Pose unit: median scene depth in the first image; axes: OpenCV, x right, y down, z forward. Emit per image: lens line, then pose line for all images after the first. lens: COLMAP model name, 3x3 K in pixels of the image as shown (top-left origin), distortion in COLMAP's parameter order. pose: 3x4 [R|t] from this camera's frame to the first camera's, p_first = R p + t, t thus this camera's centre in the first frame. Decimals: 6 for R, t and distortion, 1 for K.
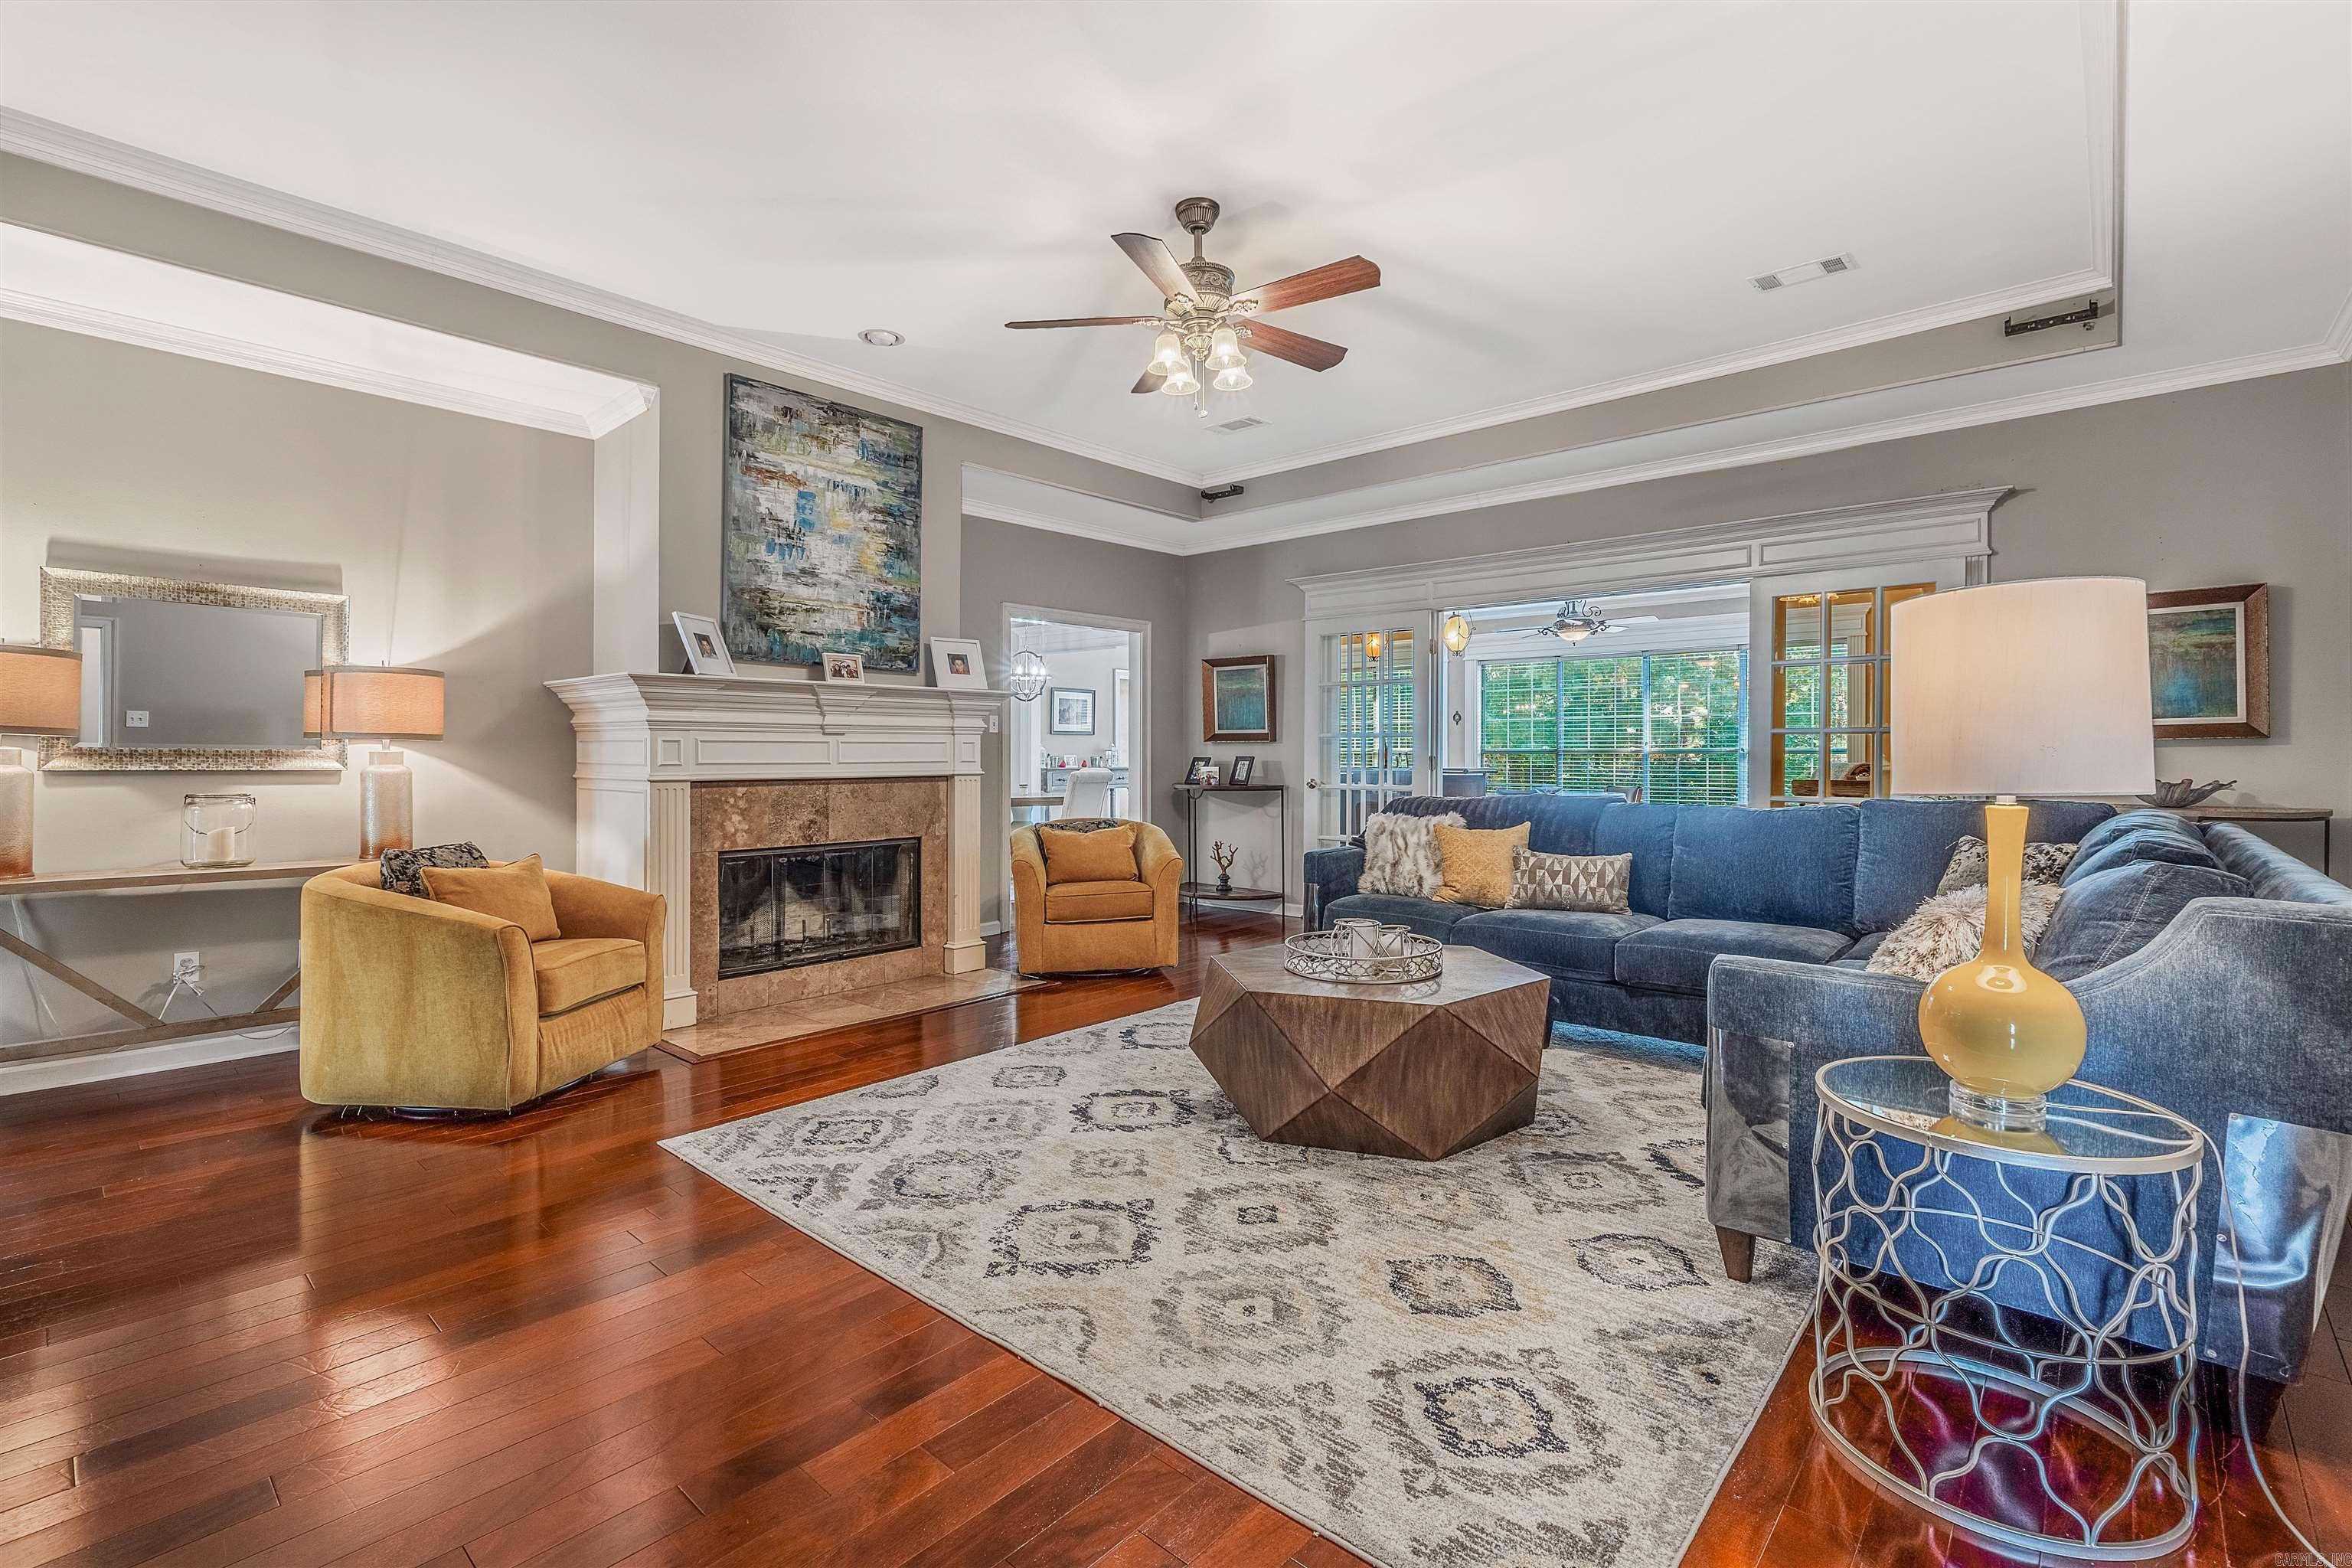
lens RADIAL K [[1049.6, 0, 1182.4], [0, 1049.6, 766.7], [0, 0, 1]] dist [-0.002112, 0.000021]
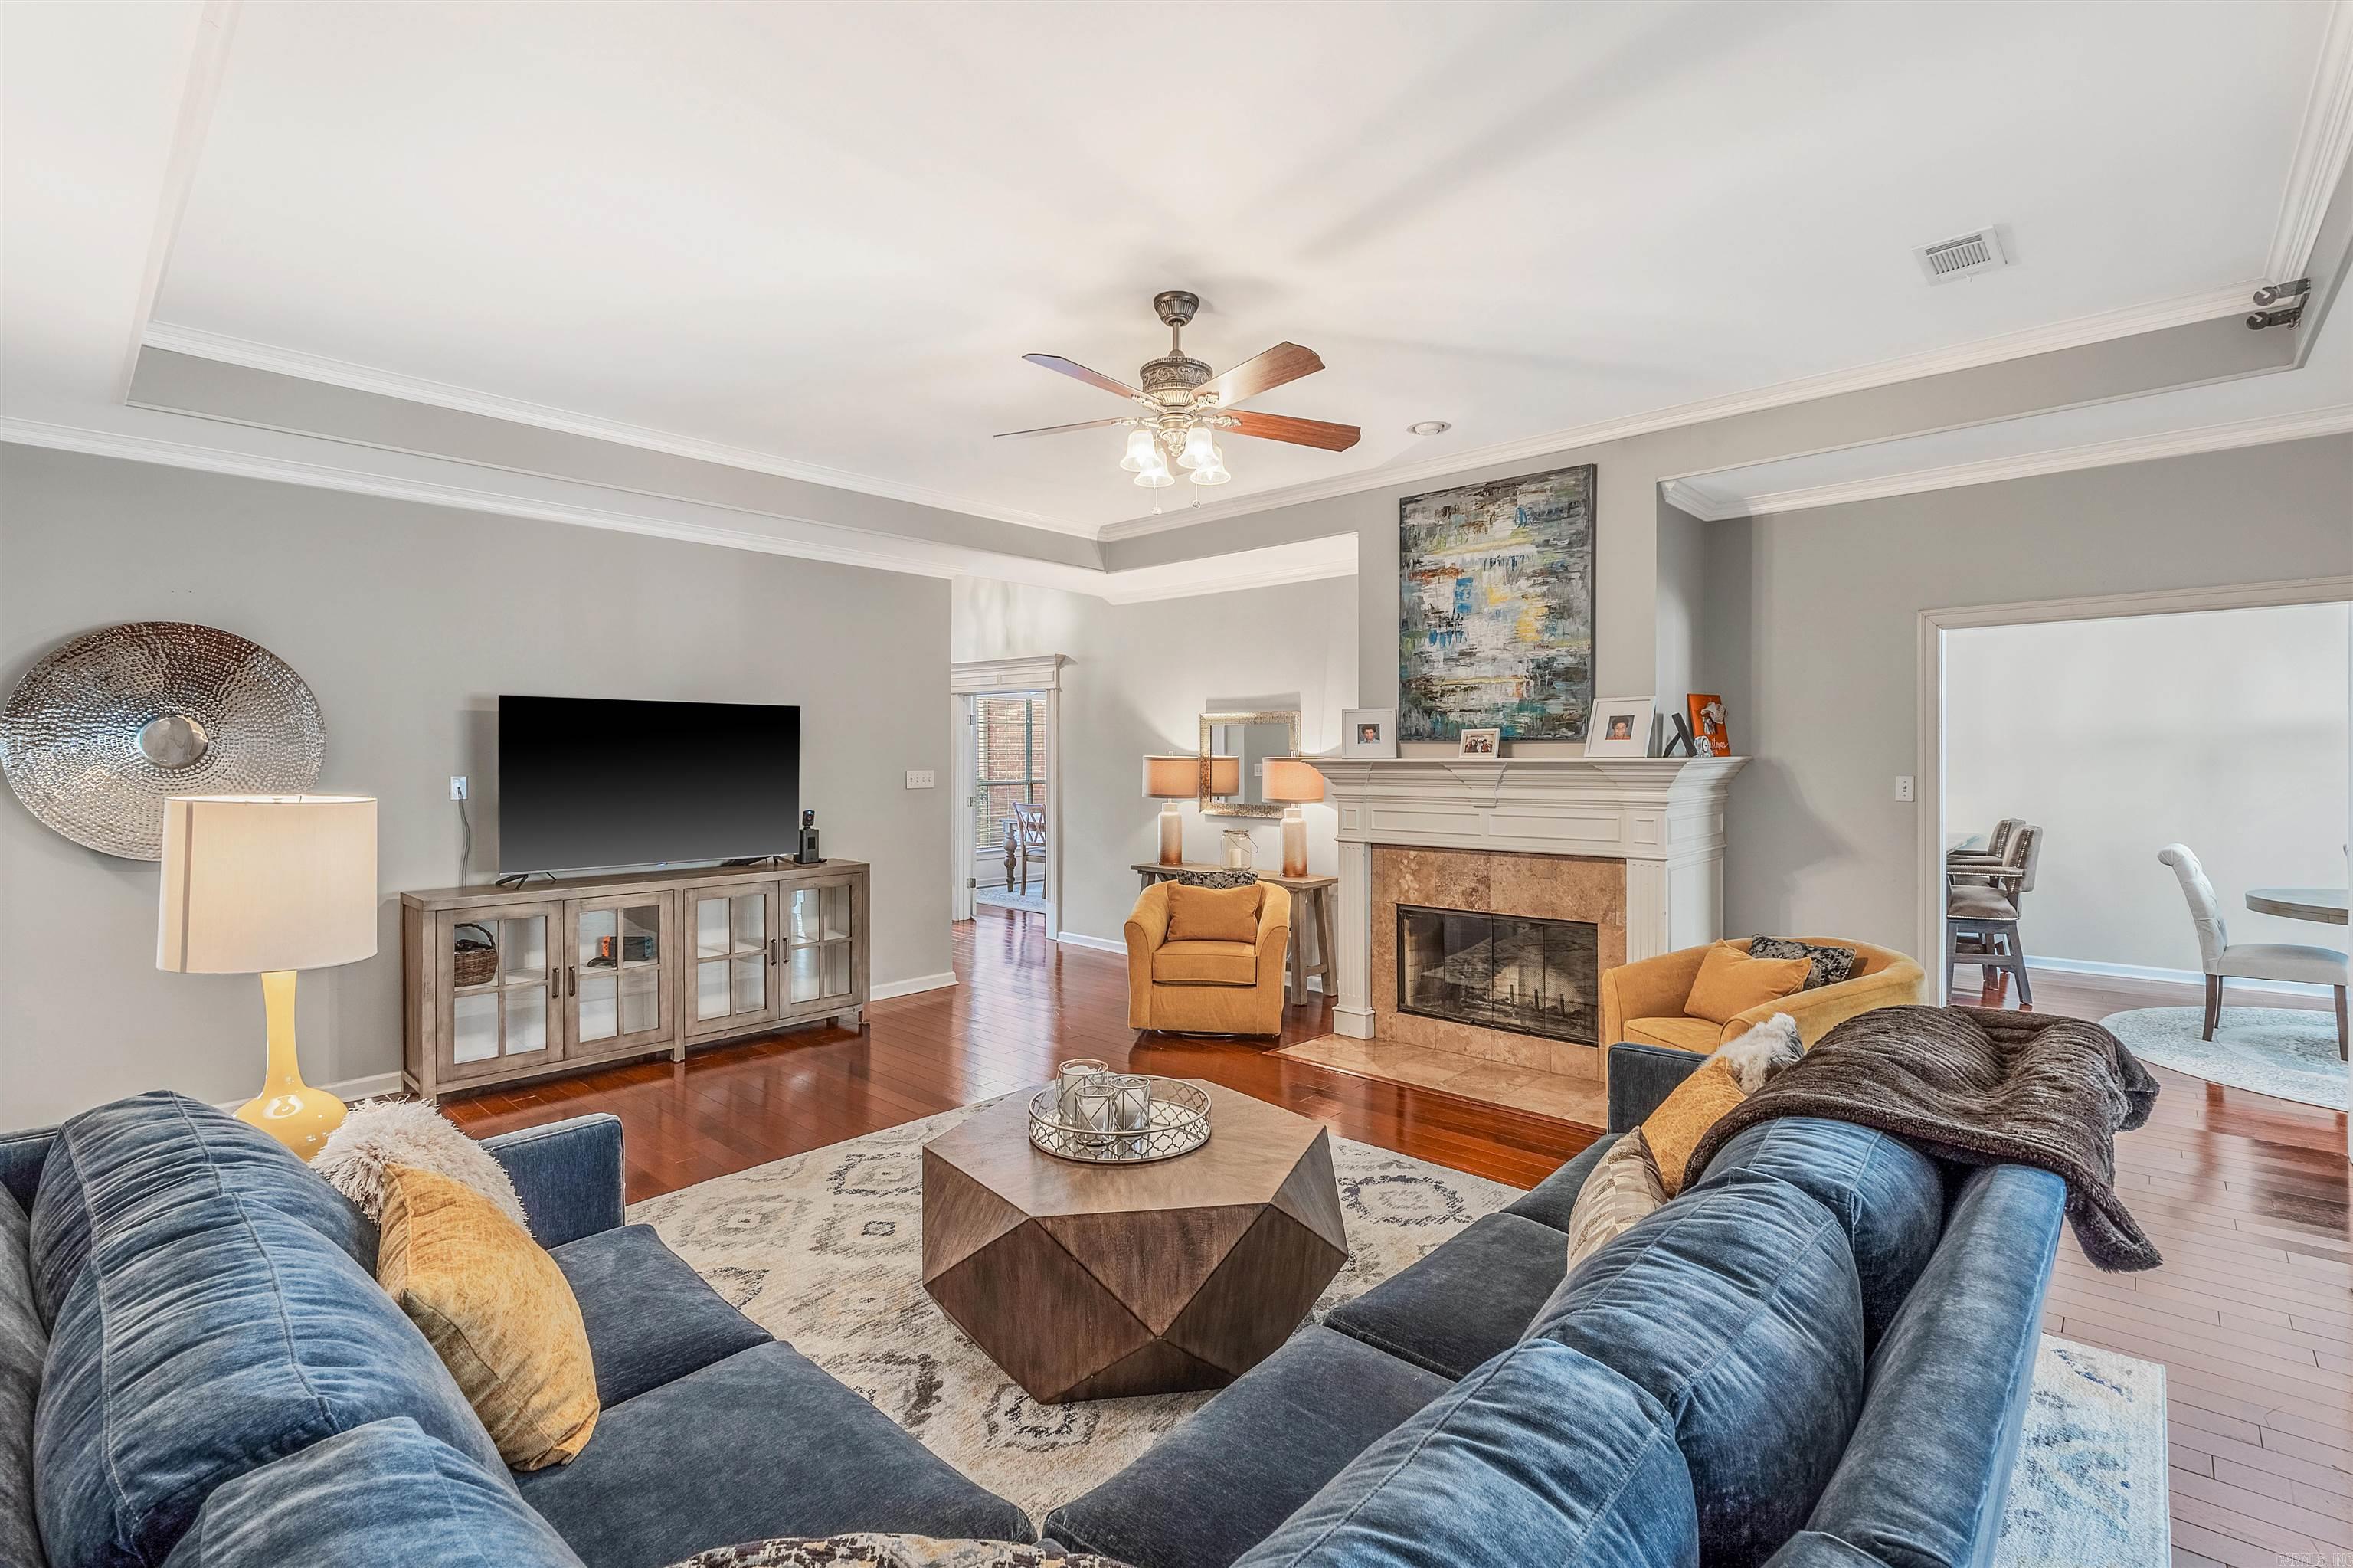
lens RADIAL K [[1050.1, 0, 1182.9], [0, 1050.1, 766.7], [0, 0, 1]] dist [-0.002112, 0.000021]
pose [[-0.012850, 0.012299, -0.999842, 0.820611], [-0.007412, 0.999896, 0.012395, -0.095398], [0.999890, 0.007570, -0.012757, 0.845083]]
